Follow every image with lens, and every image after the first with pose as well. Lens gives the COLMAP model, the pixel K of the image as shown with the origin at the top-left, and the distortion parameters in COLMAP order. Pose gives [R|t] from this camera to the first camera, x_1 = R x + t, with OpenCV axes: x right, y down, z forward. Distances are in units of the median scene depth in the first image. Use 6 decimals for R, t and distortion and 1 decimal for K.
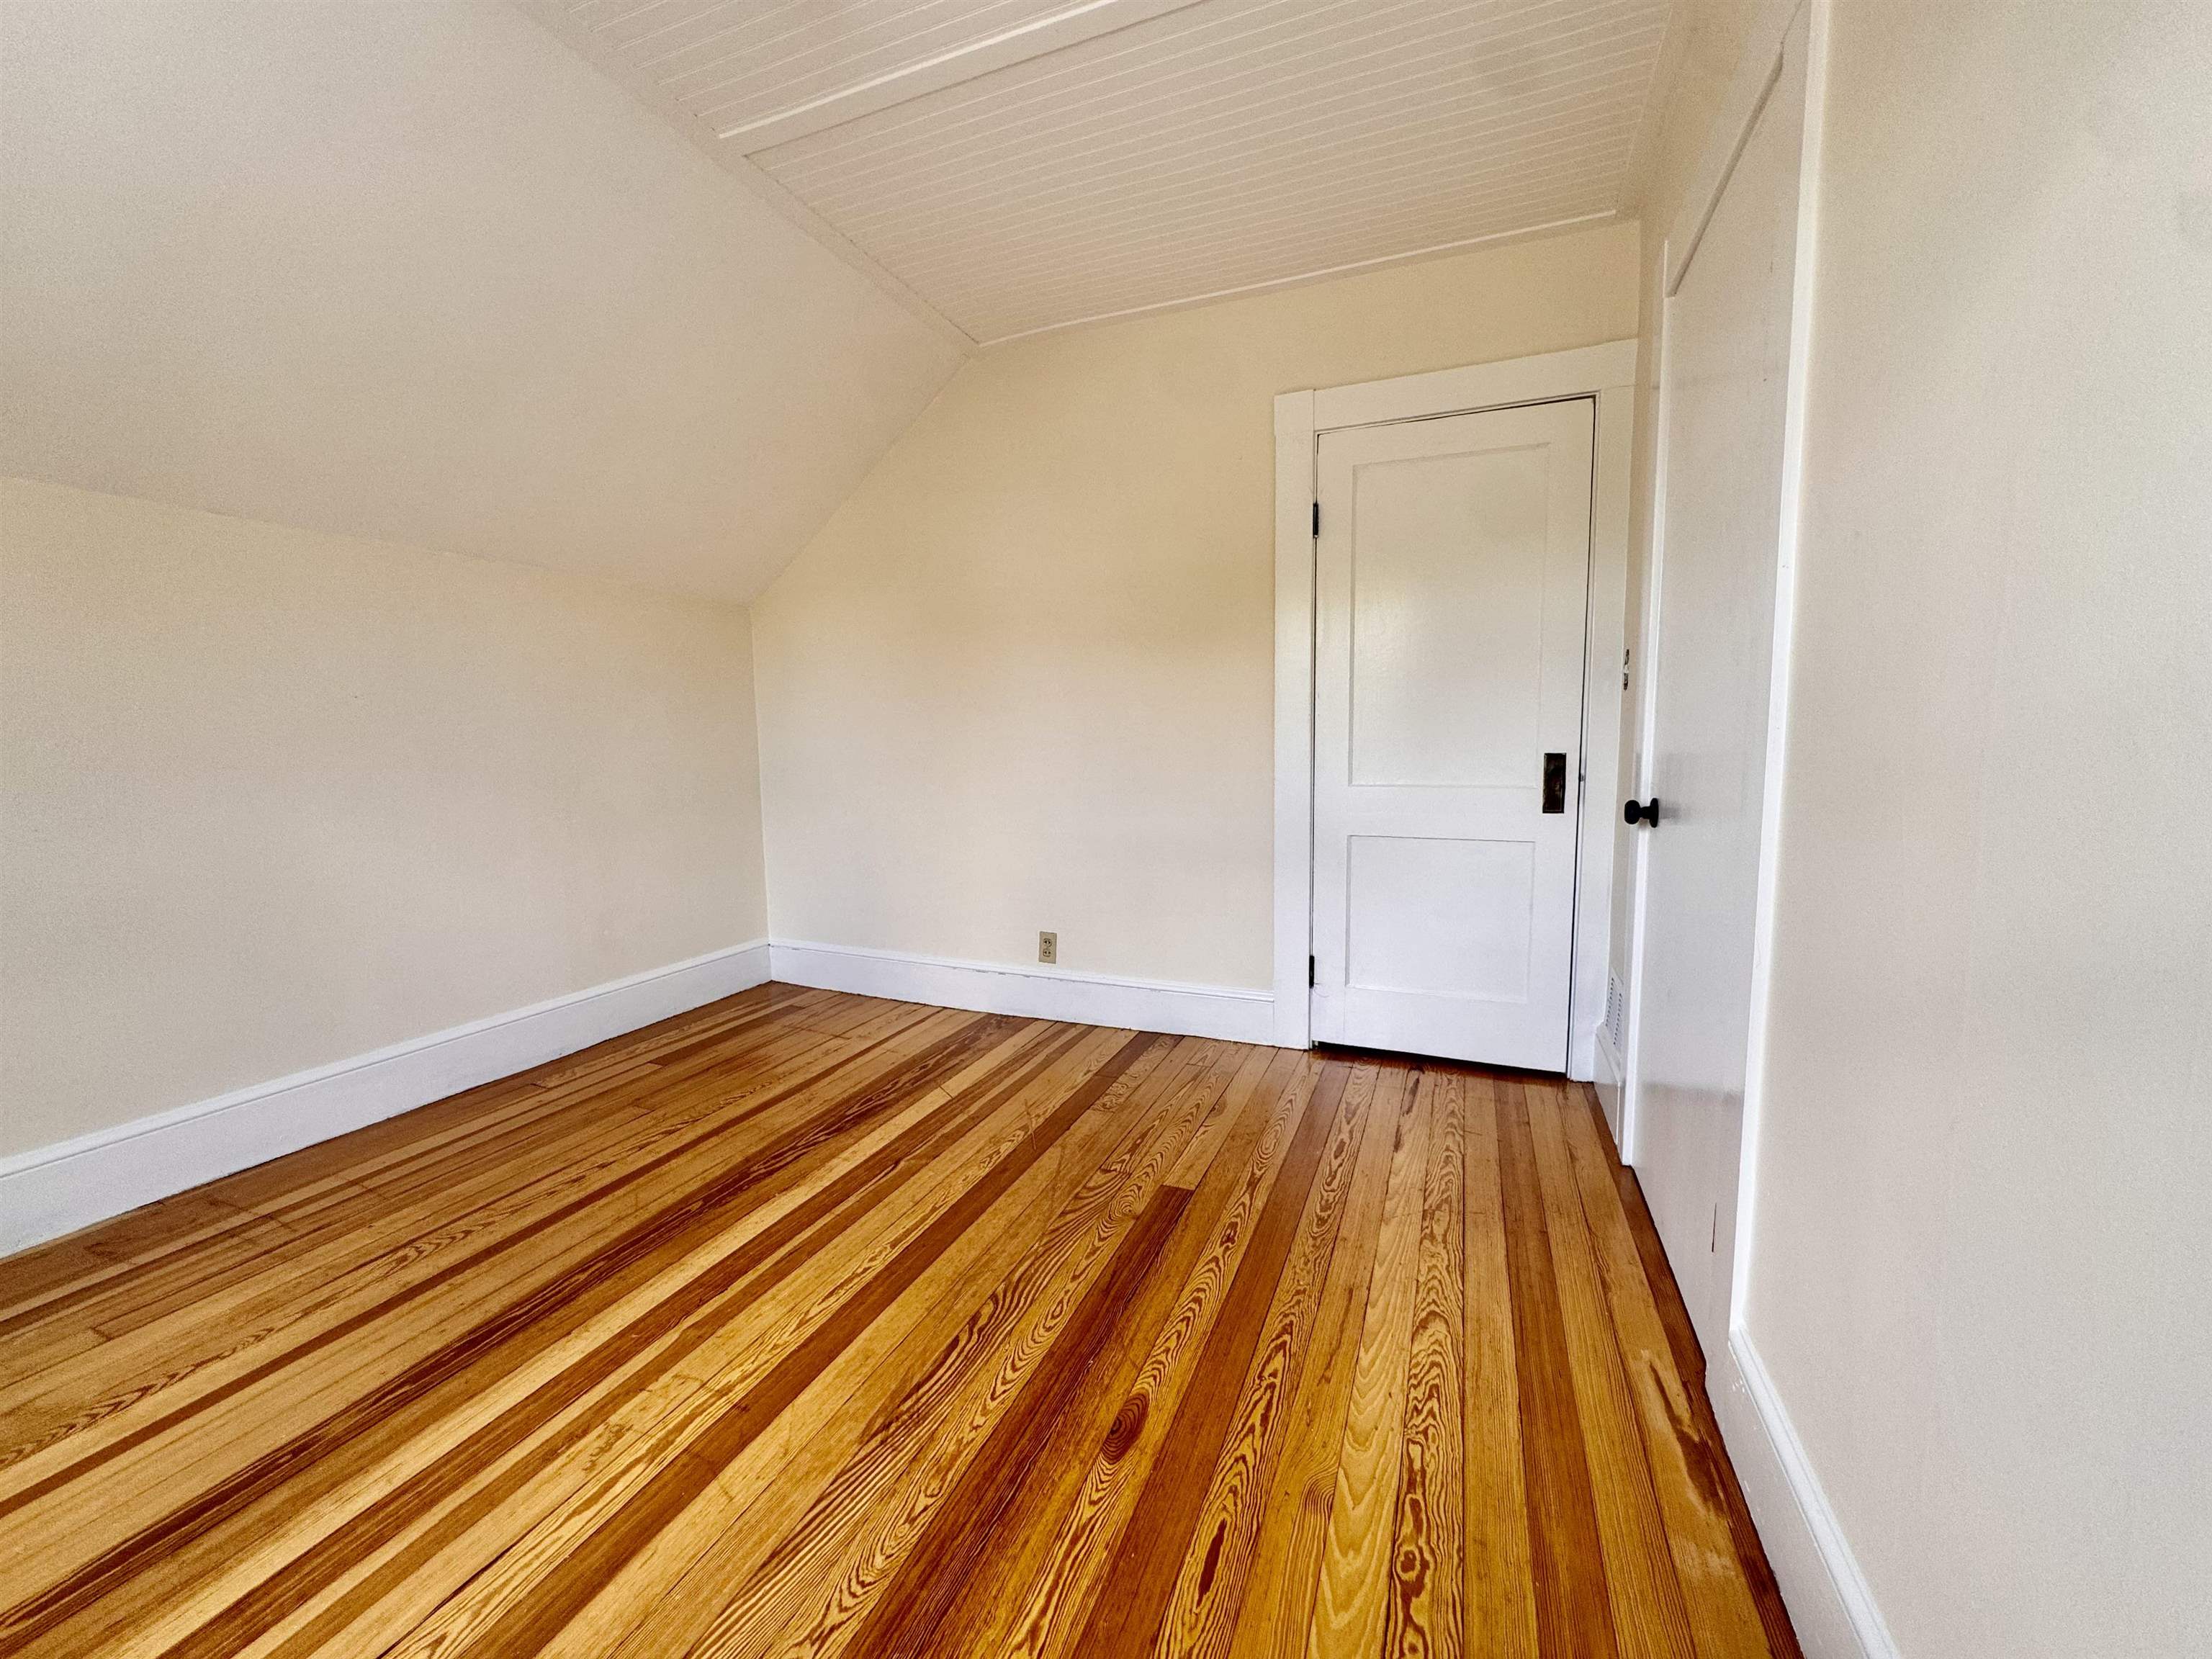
lens RADIAL K [[889.8, 0, 1113.9], [0, 889.8, 821.7], [0, 0, 1]] dist [-0.000454, 0.000993]
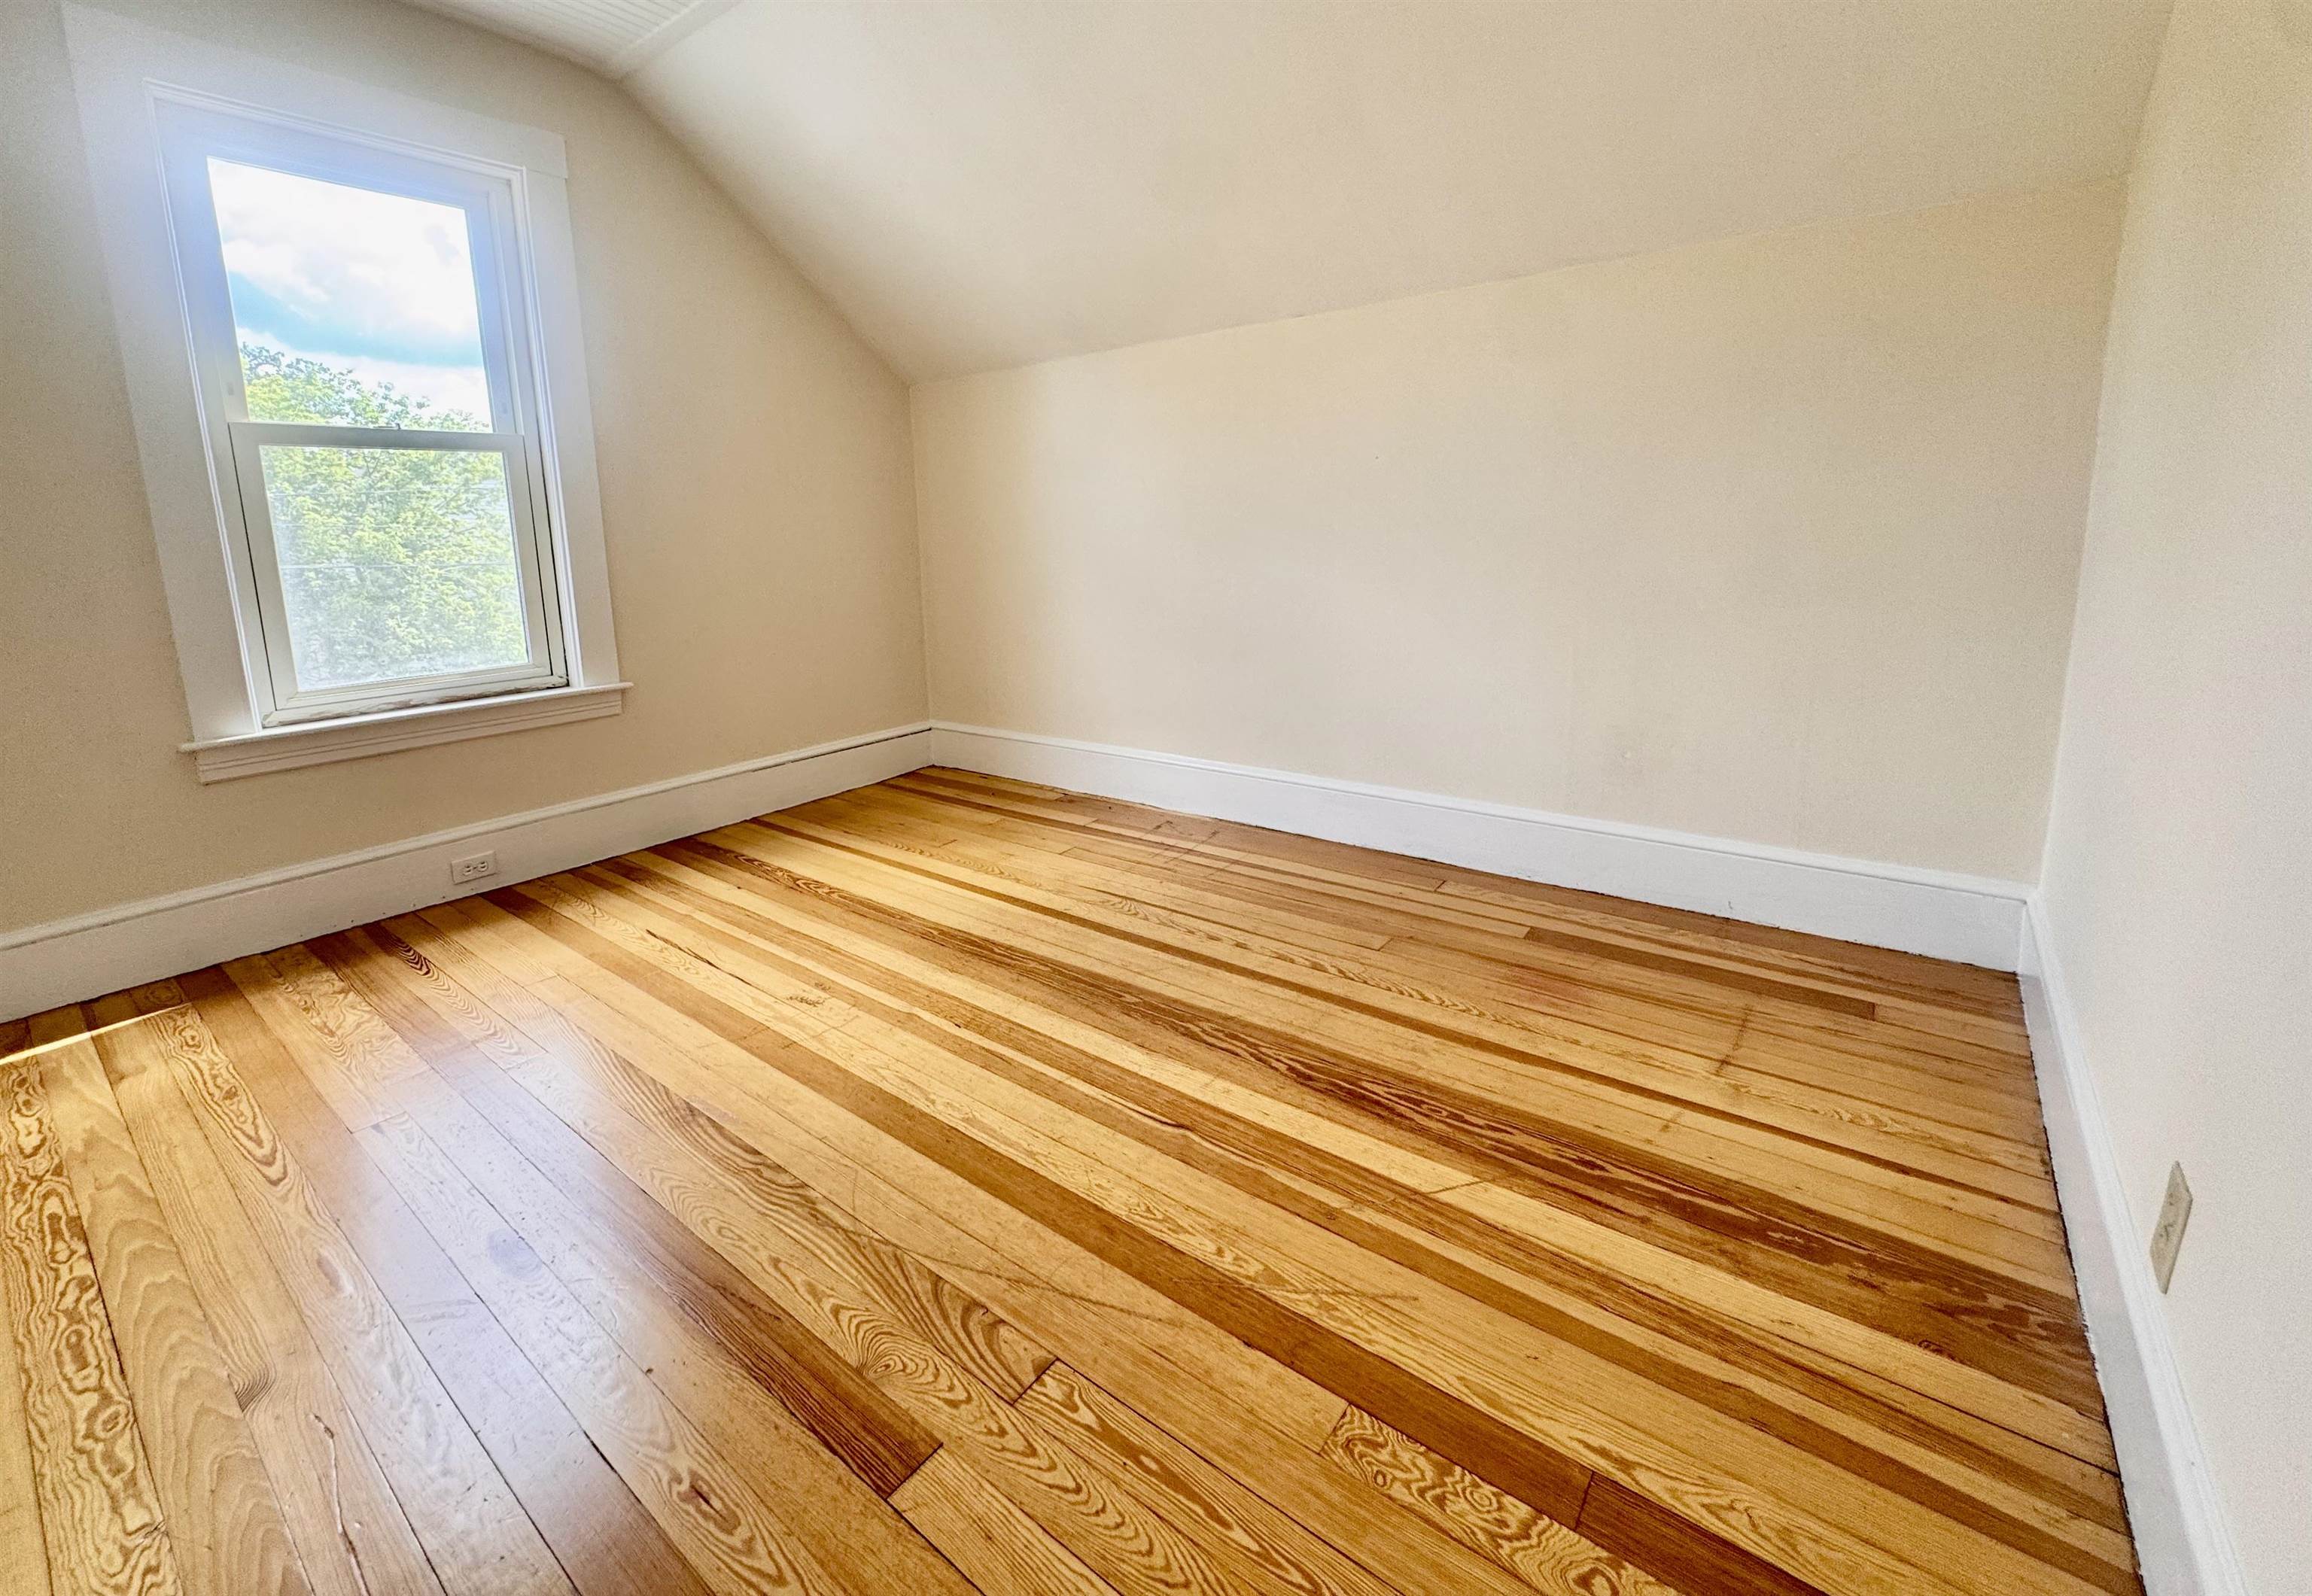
lens RADIAL K [[980.7, 0, 1083.9], [0, 980.7, 692.1], [0, 0, 1]] dist [-0.001453, -0.000082]
pose [[-0.311145, 0.186327, -0.931918, 0.442004], [-0.054176, 0.975520, 0.213132, -0.106092], [0.948817, 0.116803, -0.293434, 1.162980]]
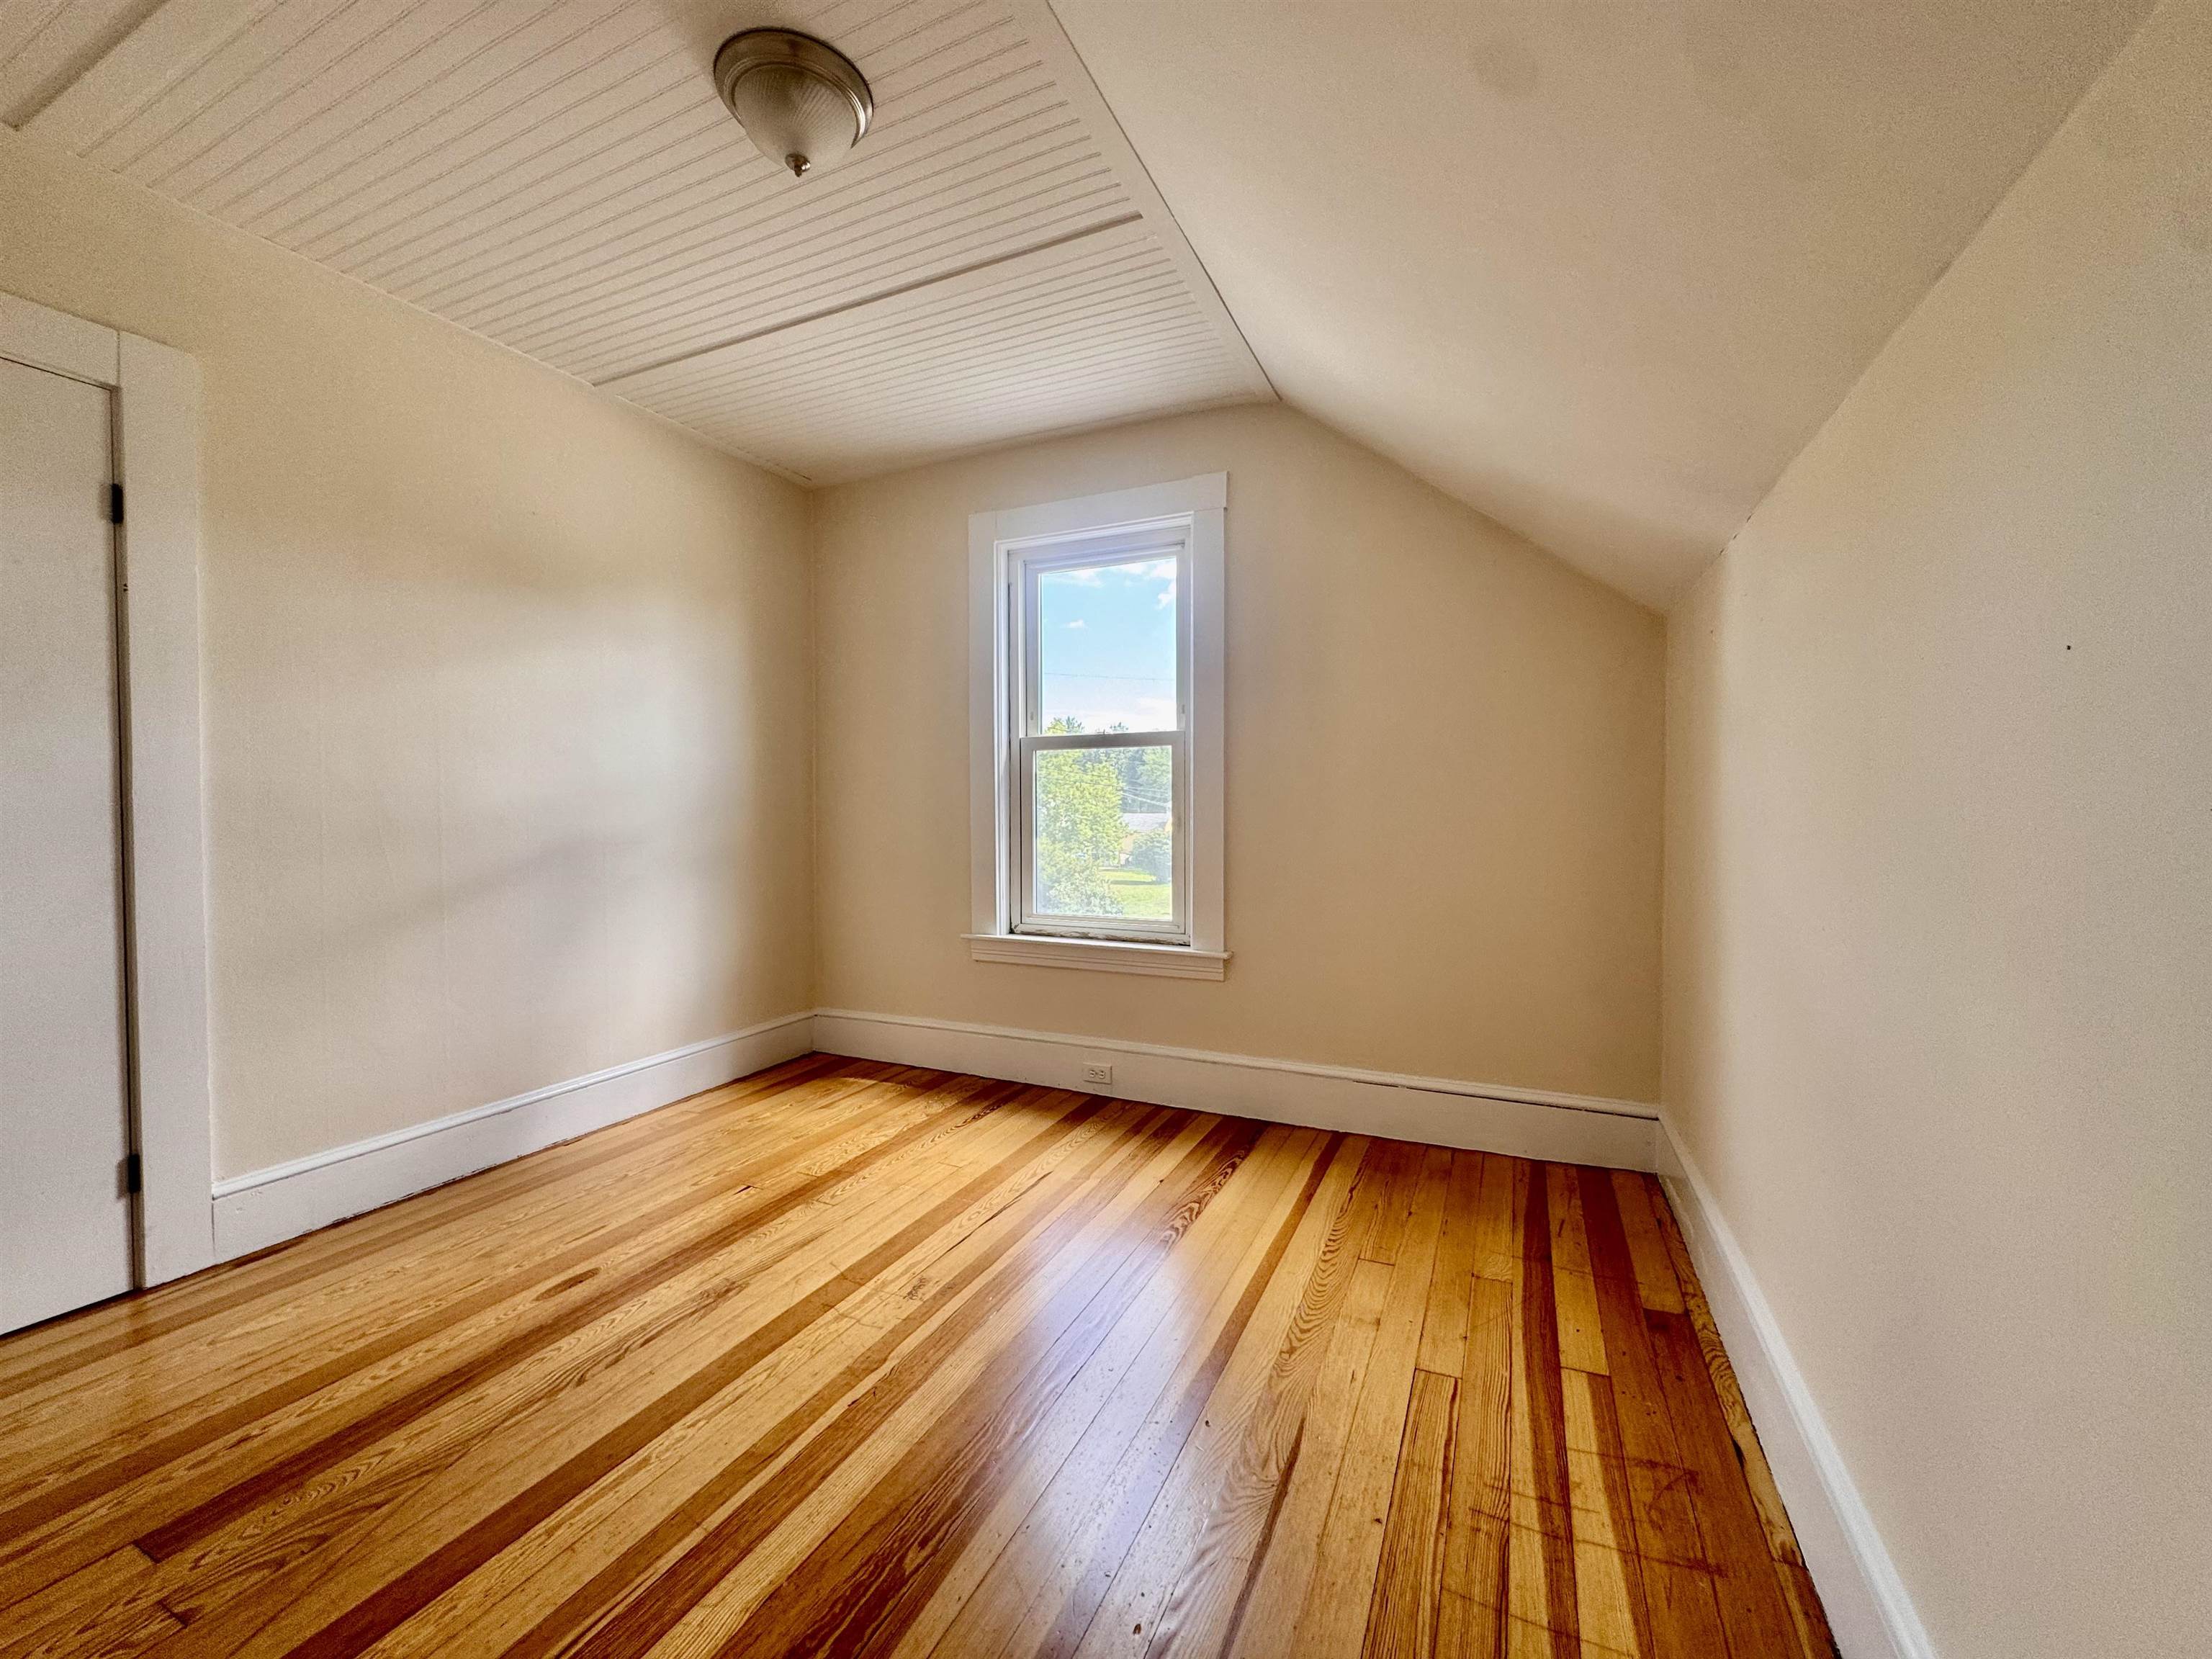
lens RADIAL K [[889.8, 0, 1098.2], [0, 889.8, 828.5], [0, 0, 1]] dist [-0.000454, 0.000993]
pose [[-0.997300, 0.017080, 0.071414, -0.618492], [0.025128, 0.993237, 0.113350, -0.131633], [-0.068995, 0.114839, -0.990985, 1.470304]]
